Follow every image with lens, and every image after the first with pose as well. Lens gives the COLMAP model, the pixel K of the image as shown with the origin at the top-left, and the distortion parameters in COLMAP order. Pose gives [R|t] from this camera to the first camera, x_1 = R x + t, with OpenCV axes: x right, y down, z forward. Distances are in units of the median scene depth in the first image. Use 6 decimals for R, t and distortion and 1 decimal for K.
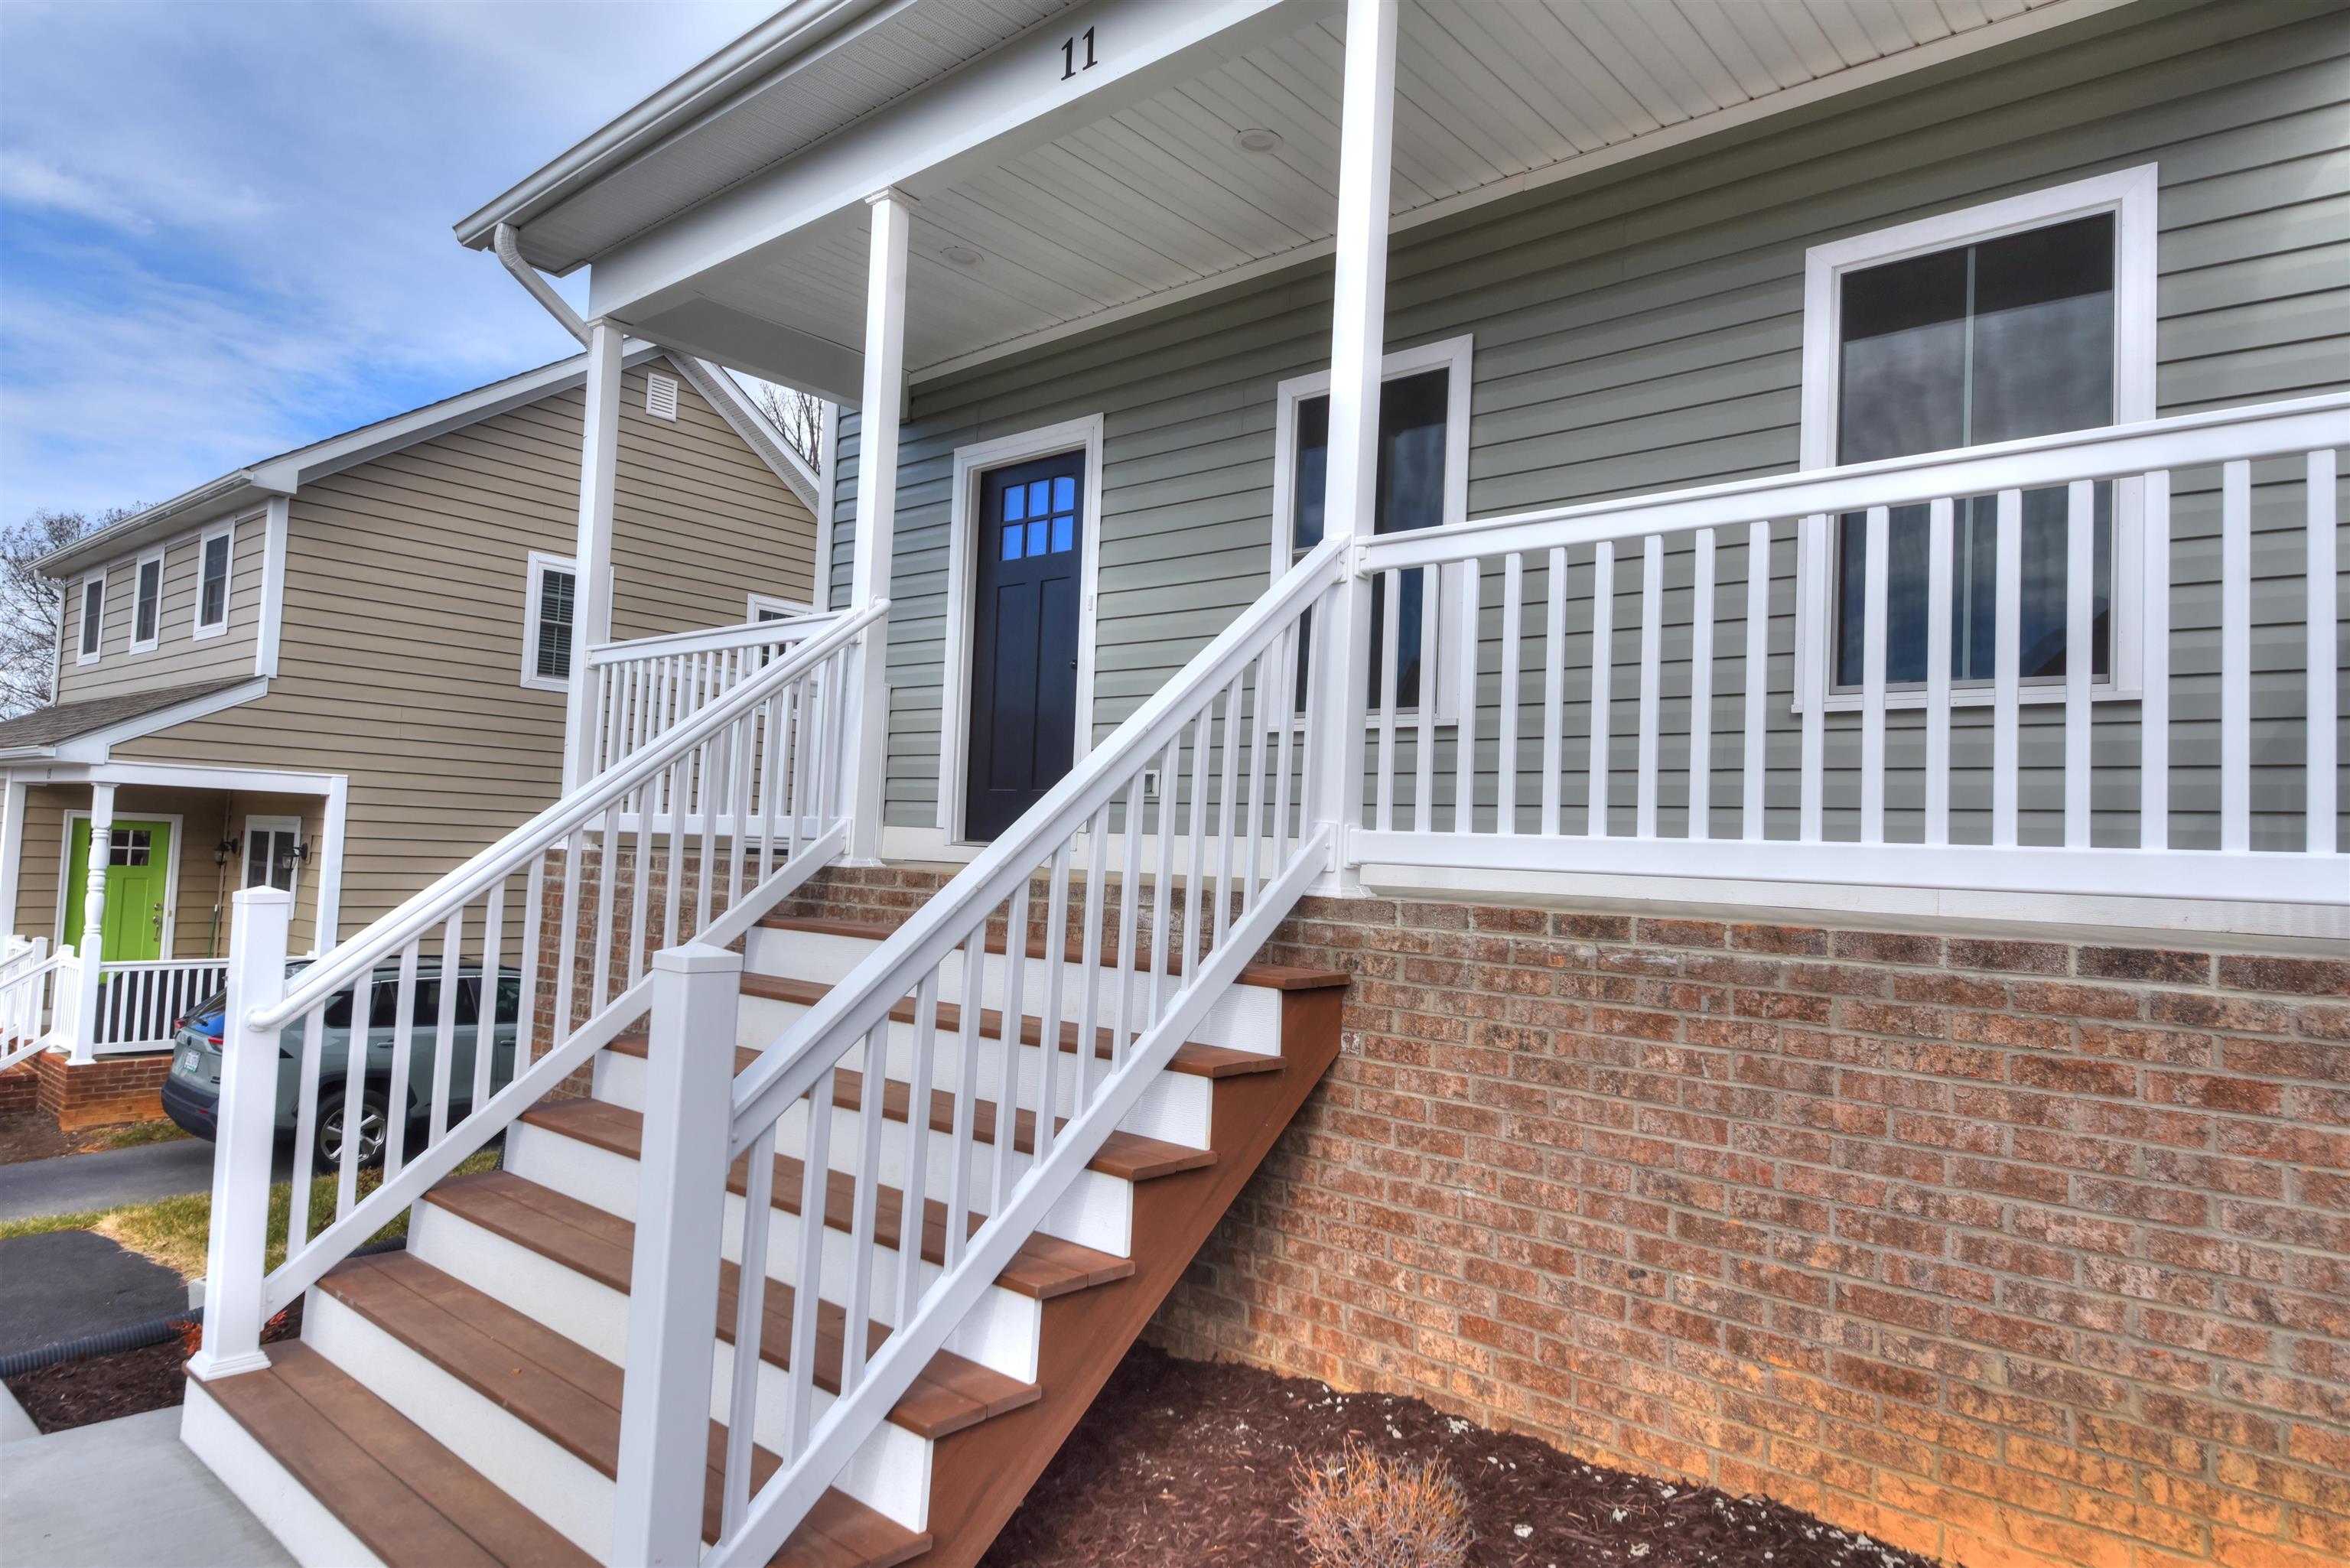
lens RADIAL K [[1395.8, 0, 1173.1], [0, 1395.8, 788.0], [0, 0, 1]] dist [0.010291, -0.000644]
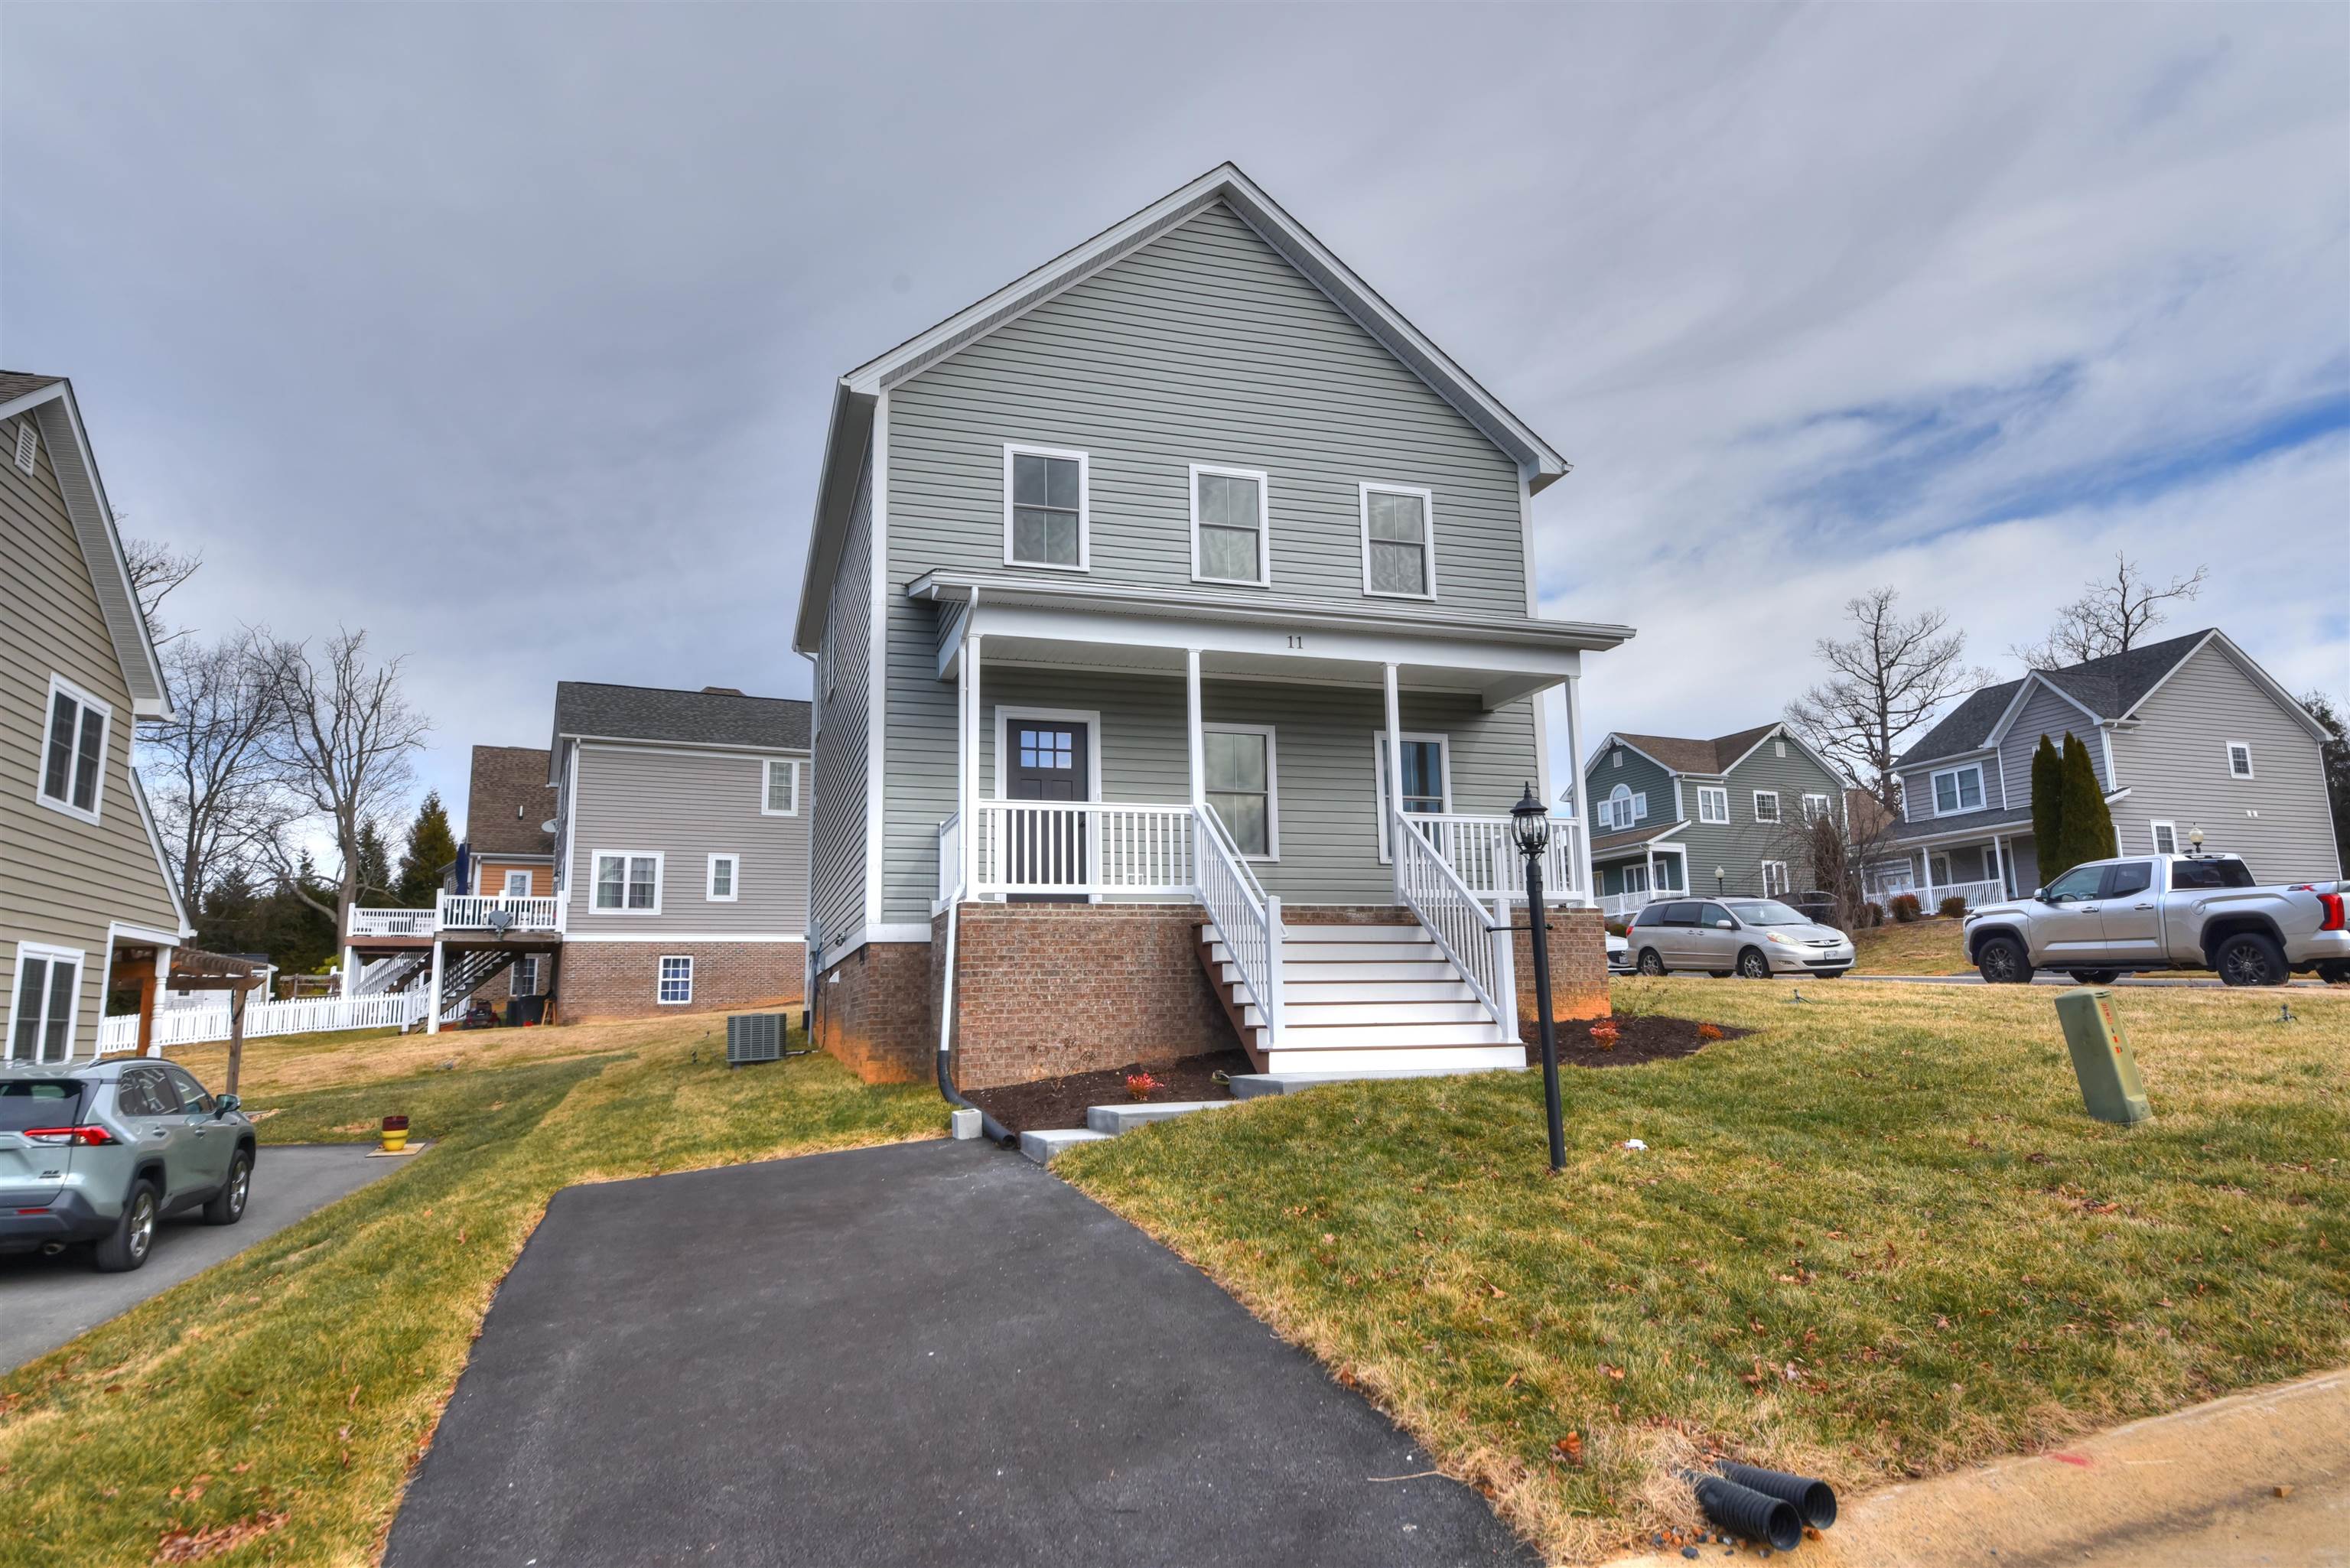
lens RADIAL K [[1395.8, 0, 1174.1], [0, 1395.8, 783.1], [0, 0, 1]] dist [0.010291, -0.000644]
pose [[0.503136, 0.086839, 0.859833, -1.766389], [-0.002916, 0.995104, -0.098794, 0.059771], [-0.864202, 0.047200, 0.500926, -0.192324]]
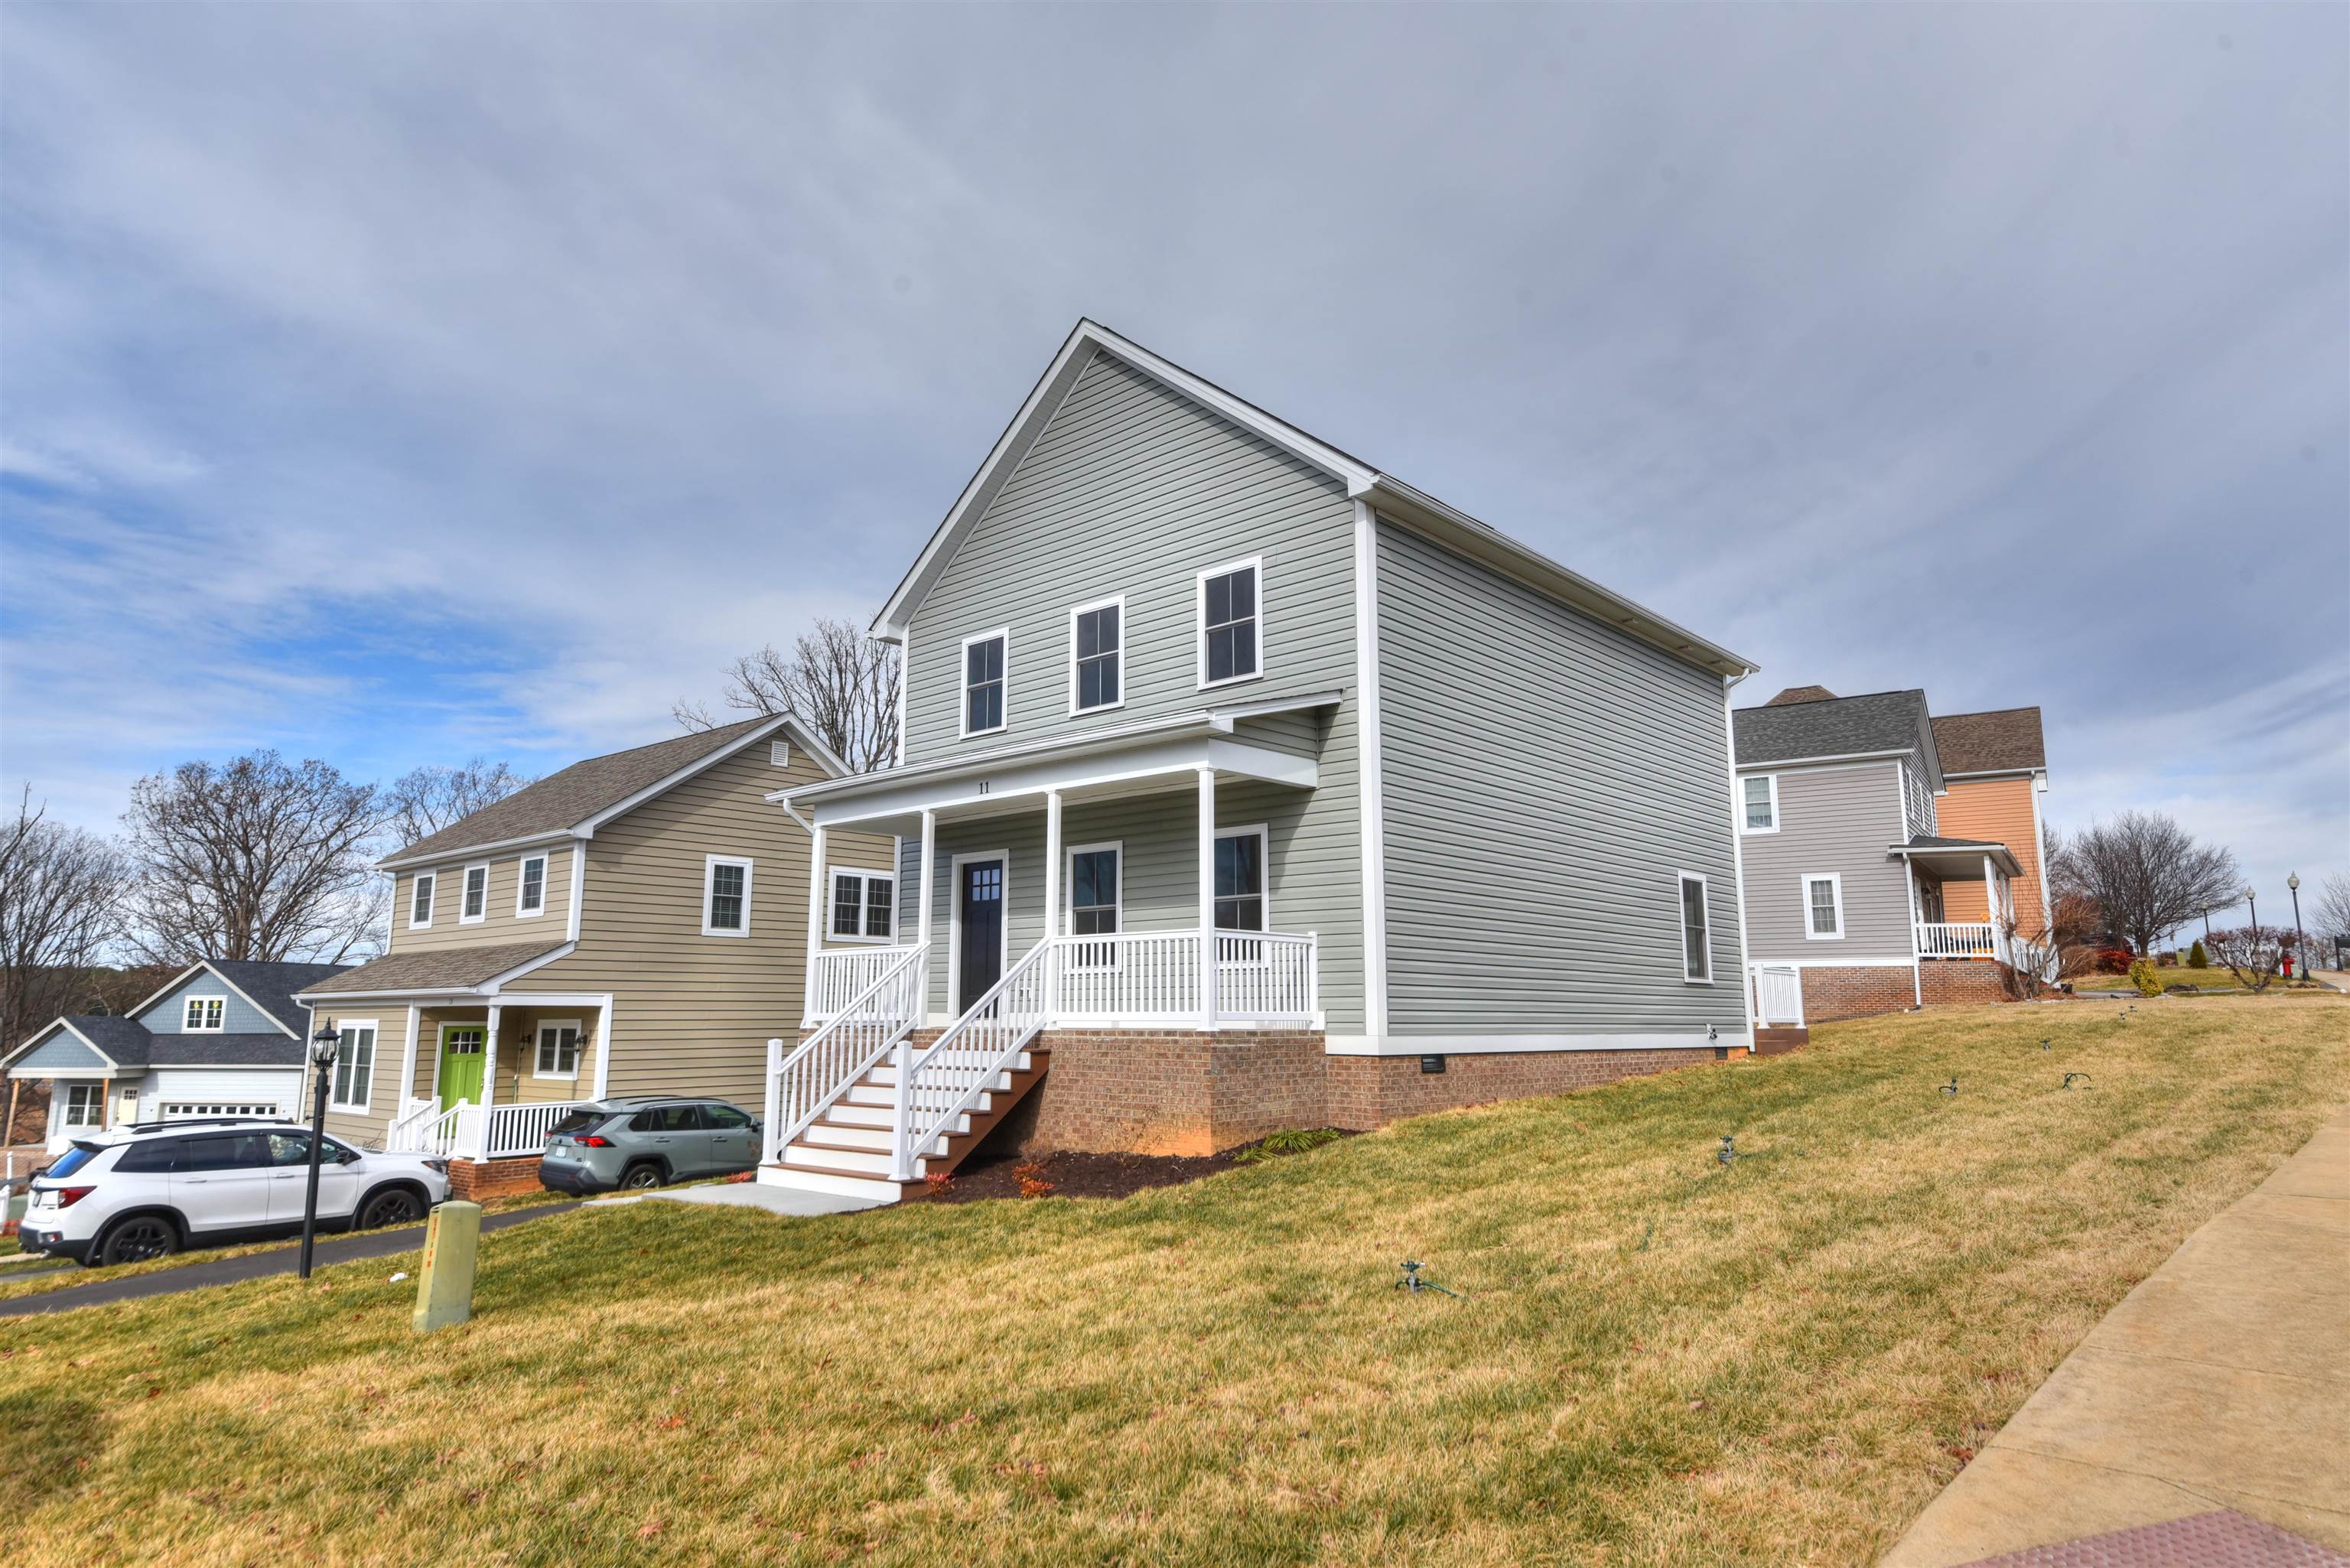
lens RADIAL K [[1395.8, 0, 1183.8], [0, 1395.8, 765.9], [0, 0, 1]] dist [0.010291, -0.000644]
pose [[0.998983, -0.045075, 0.001443, 0.261744], [0.044886, 0.990671, -0.128669, -0.067383], [0.004370, 0.128603, 0.991687, -1.494012]]
